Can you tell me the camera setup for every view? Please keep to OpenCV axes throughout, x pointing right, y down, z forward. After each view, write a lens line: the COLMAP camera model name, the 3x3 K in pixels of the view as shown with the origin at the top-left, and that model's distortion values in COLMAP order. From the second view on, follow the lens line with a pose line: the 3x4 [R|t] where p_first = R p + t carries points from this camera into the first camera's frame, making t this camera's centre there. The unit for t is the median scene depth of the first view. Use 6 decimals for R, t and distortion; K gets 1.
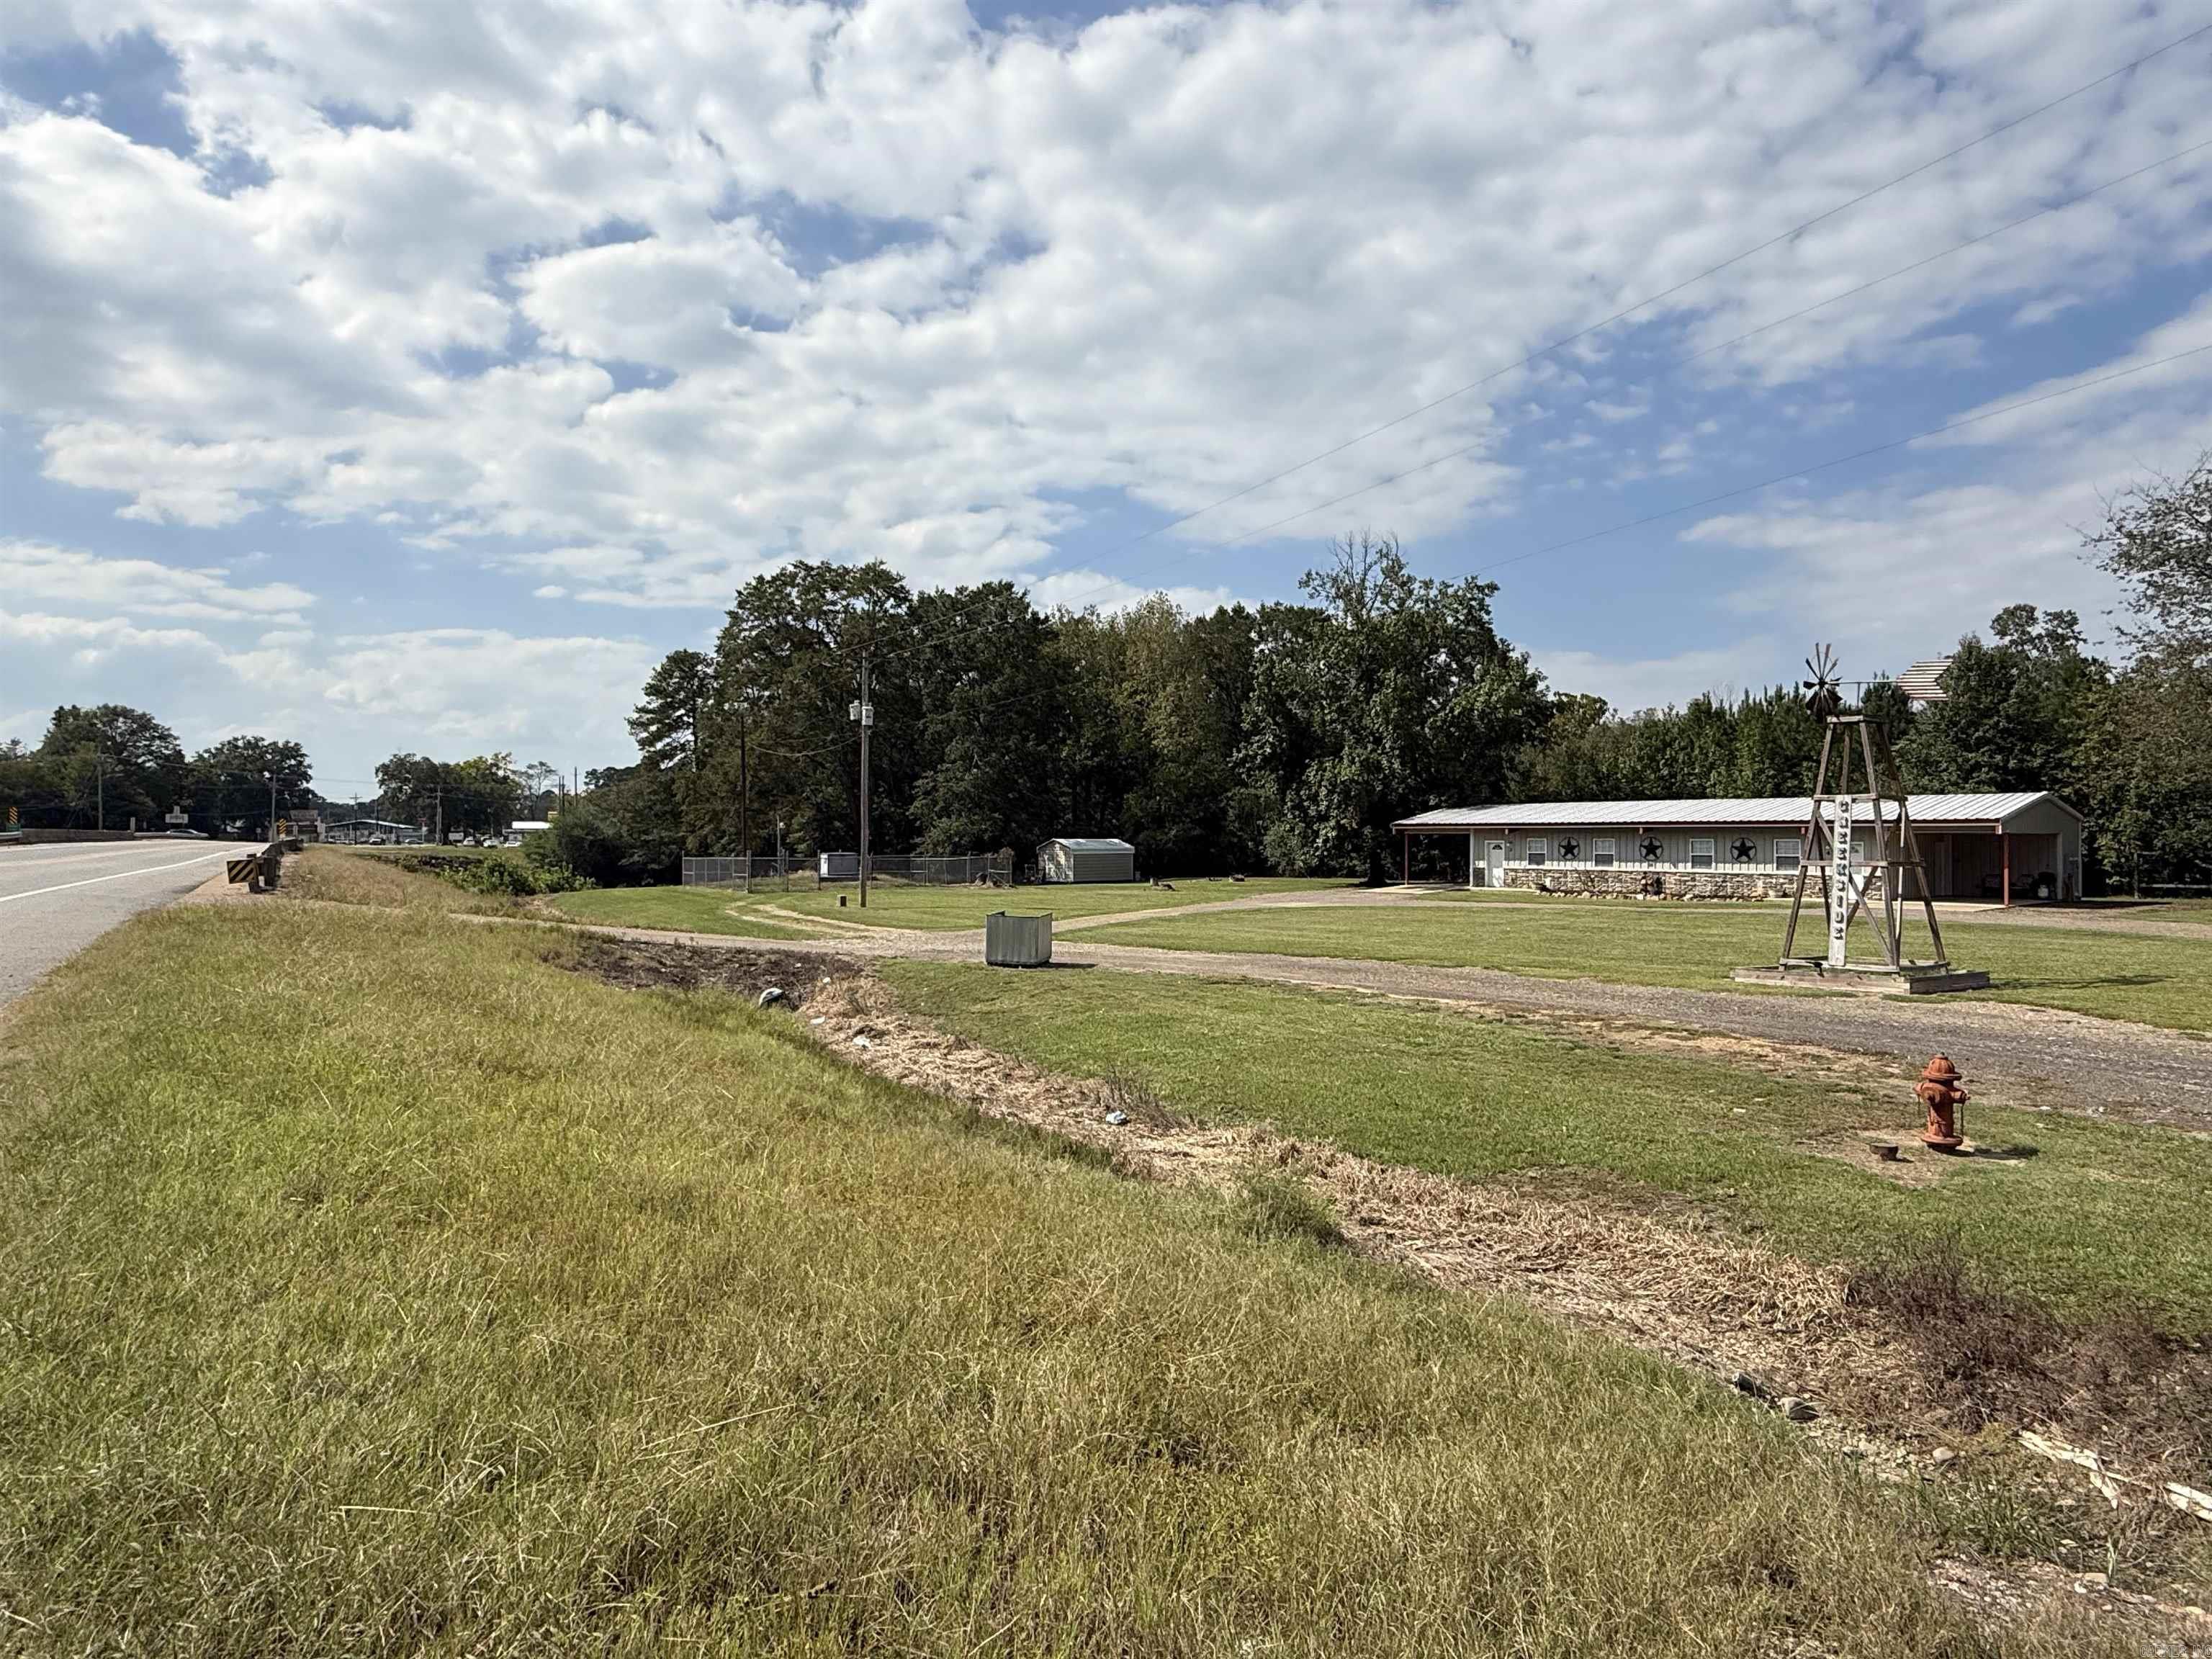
lens RADIAL K [[1256.2, 0, 1075.0], [0, 1256.2, 829.8], [0, 0, 1]] dist [-0.025545, 0.007243]
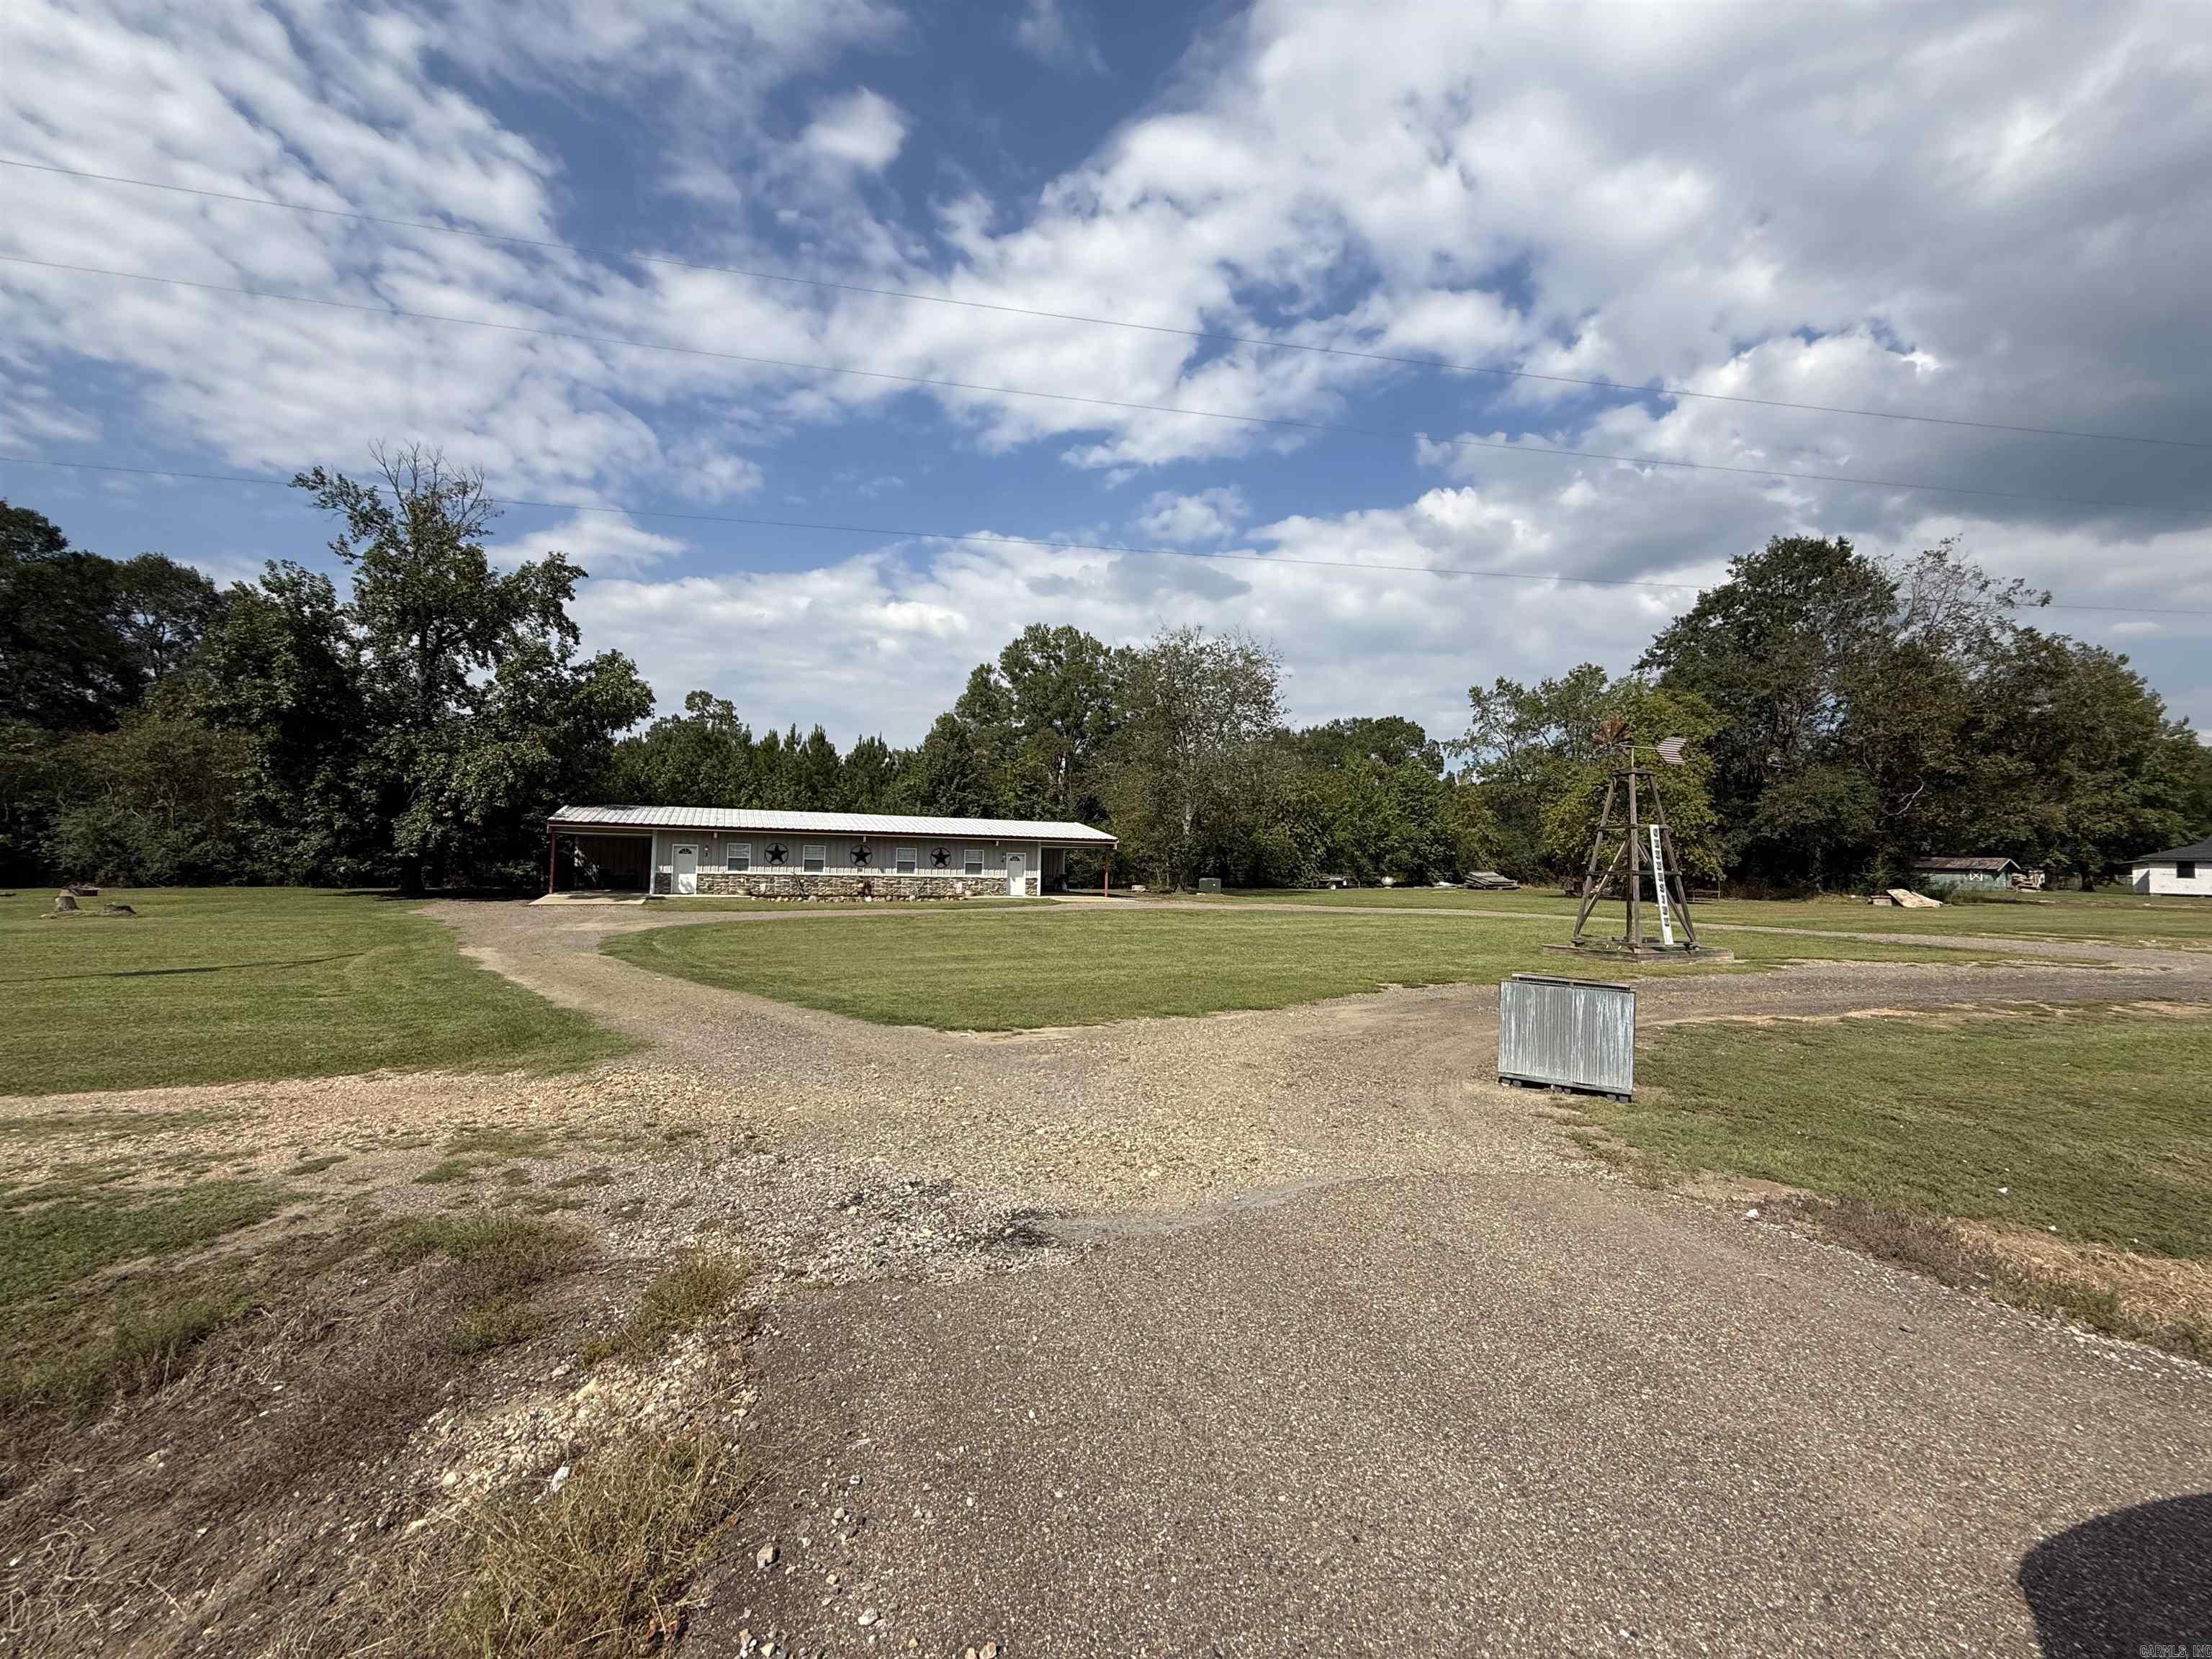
lens RADIAL K [[842.9, 0, 1100.1], [0, 842.9, 843.5], [0, 0, 1]] dist [-0.019545, 0.000154]
pose [[0.271416, 0.022184, 0.962206, -0.209829], [-0.029759, 0.999450, -0.014648, 0.008879], [-0.962002, -0.024659, 0.271927, 0.590329]]
